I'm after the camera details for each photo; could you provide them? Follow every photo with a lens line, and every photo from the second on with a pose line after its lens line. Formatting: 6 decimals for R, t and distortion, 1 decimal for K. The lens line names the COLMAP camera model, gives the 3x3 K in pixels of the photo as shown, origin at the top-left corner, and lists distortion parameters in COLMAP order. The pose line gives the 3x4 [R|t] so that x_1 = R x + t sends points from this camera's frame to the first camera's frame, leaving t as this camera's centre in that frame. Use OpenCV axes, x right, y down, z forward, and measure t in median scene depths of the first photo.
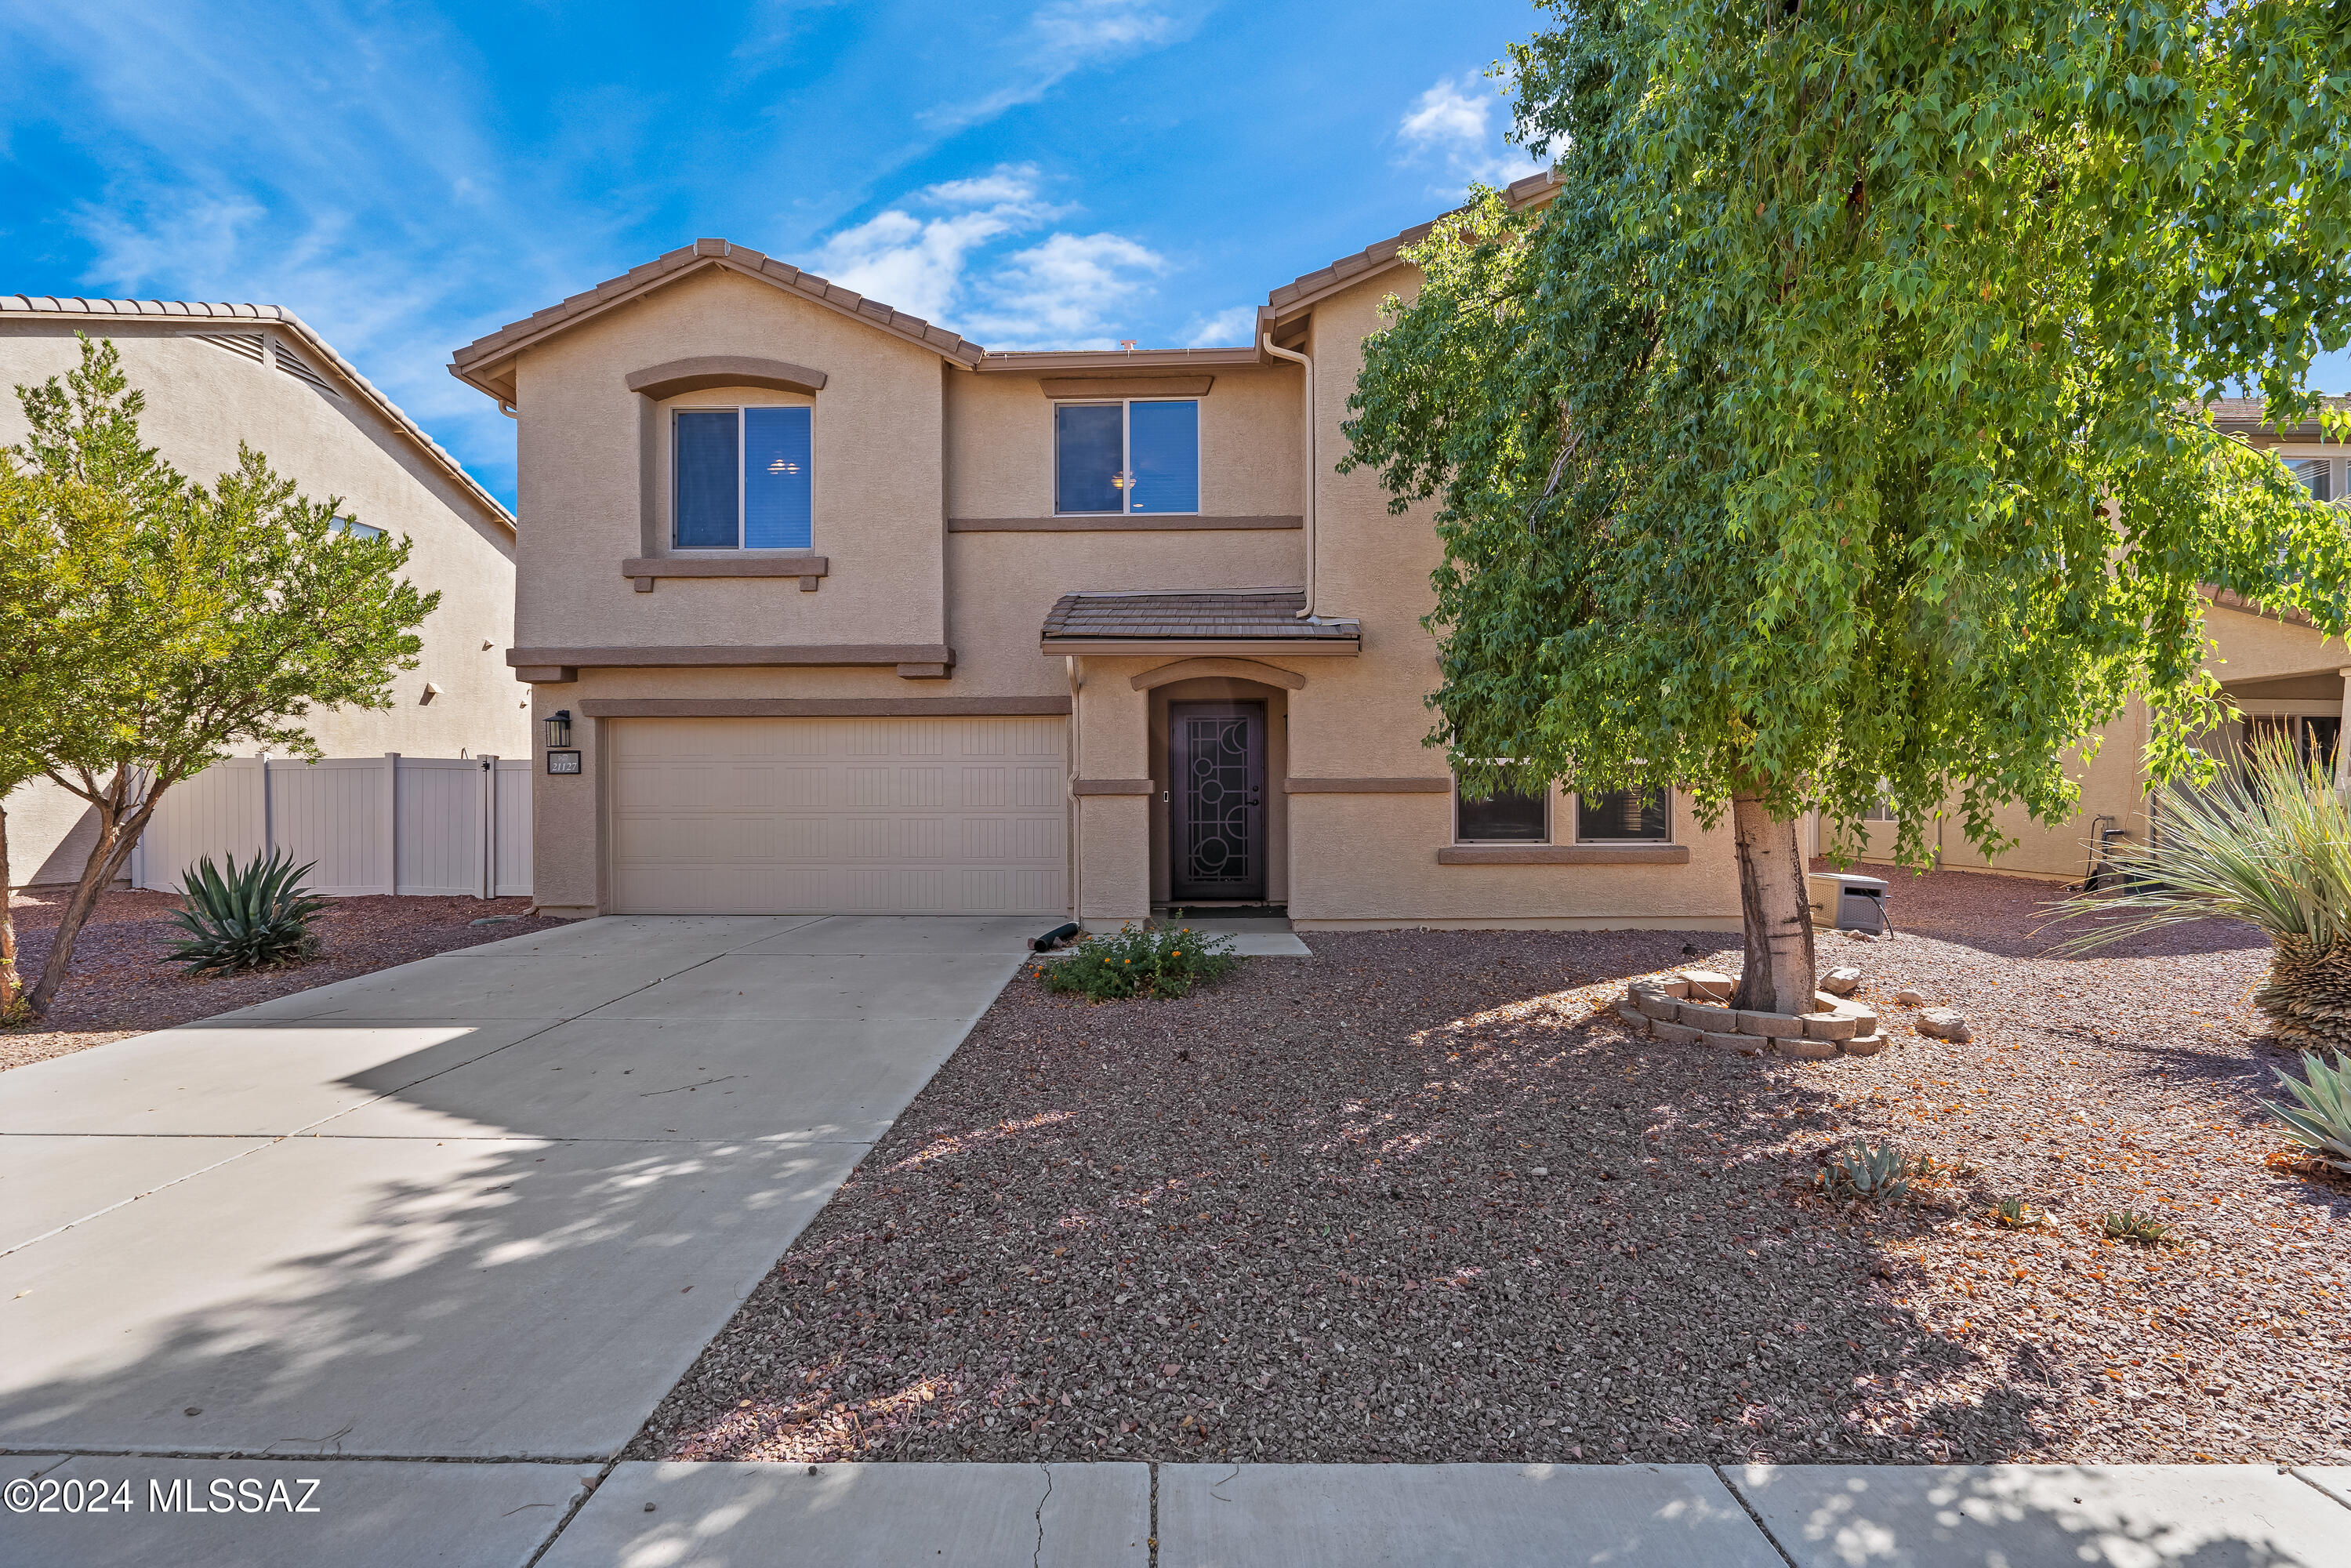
lens RADIAL K [[1079.1, 0, 1176.7], [0, 1079.1, 779.0], [0, 0, 1]] dist [-0.005502, 0.001162]
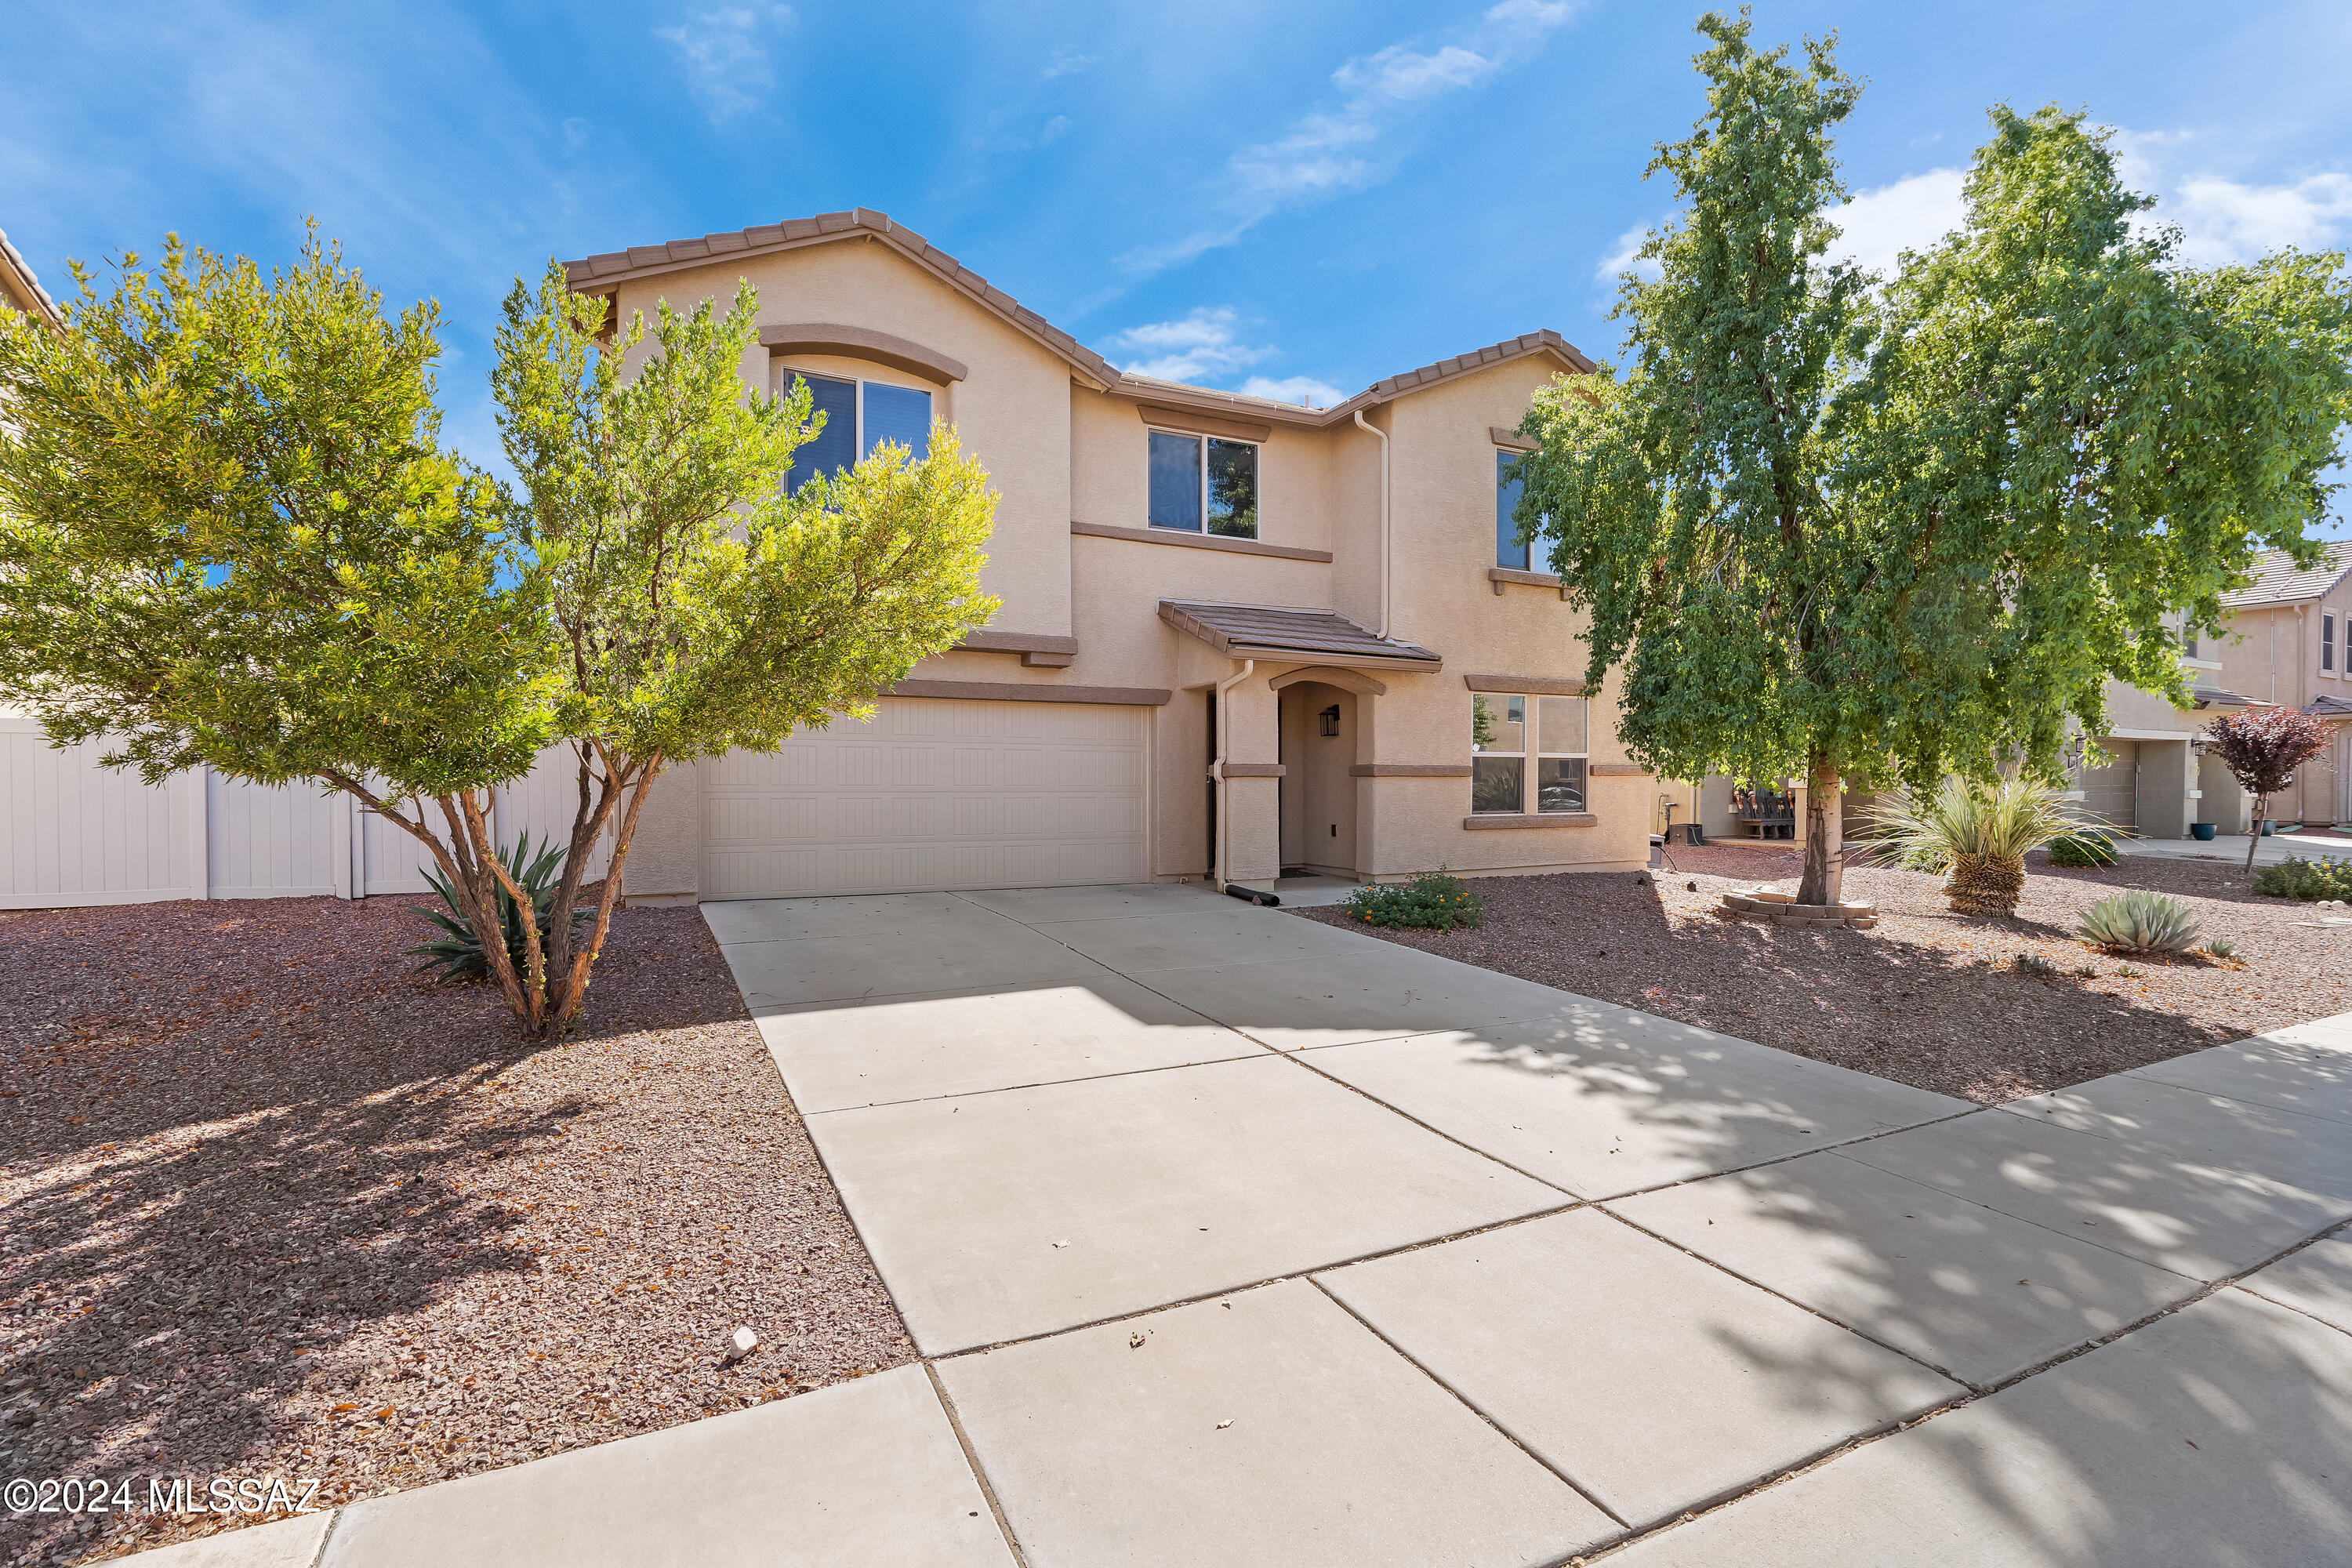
lens RADIAL K [[1079.6, 0, 1176.2], [0, 1079.6, 777.4], [0, 0, 1]] dist [-0.005502, 0.001162]
pose [[0.877110, 0.005934, 0.480252, -0.706950], [-0.014112, 0.999810, 0.013420, 0.000318], [-0.480081, -0.018548, 0.877028, -0.009185]]
